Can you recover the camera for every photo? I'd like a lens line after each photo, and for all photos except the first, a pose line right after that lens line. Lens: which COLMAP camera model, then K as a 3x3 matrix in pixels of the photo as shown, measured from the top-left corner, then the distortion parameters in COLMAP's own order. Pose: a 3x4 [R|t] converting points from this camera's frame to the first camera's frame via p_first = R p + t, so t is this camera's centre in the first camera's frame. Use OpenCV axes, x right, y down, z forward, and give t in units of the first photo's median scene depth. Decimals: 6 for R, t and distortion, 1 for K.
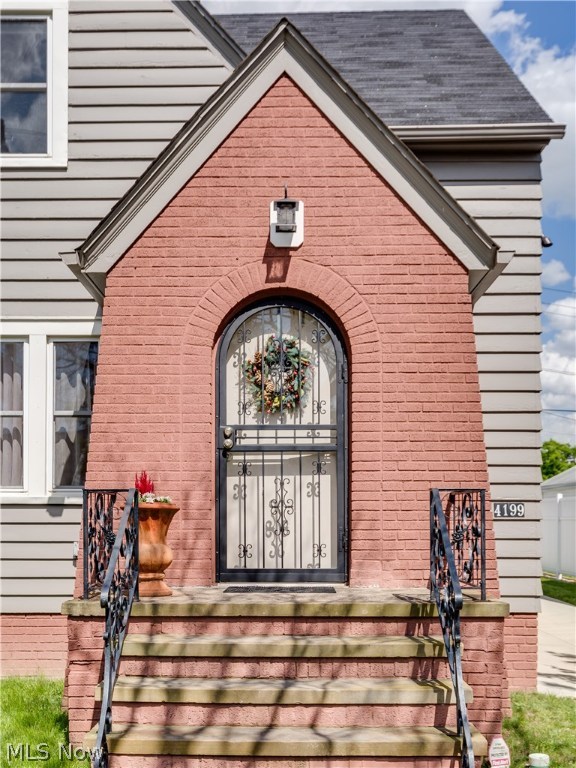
lens RADIAL K [[911.2, 0, 285.7], [0, 911.2, 505.9], [0, 0, 1]] dist [-0.003695, -0.012403]
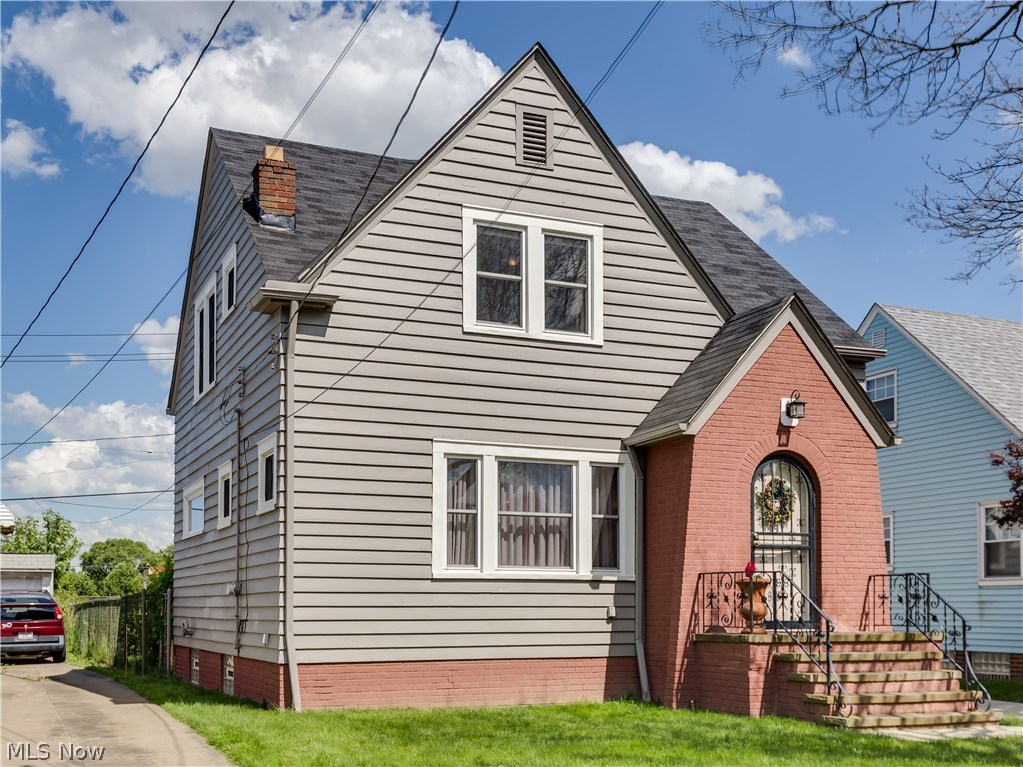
lens RADIAL K [[1213.7, 0, 512.5], [0, 1213.7, 544.9], [0, 0, 1]] dist [-0.003695, -0.012403]
pose [[0.913628, 0.020771, 0.406020, -1.350101], [-0.004747, 0.999171, -0.040433, 0.023920], [-0.406524, 0.035014, 0.912969, -0.803900]]
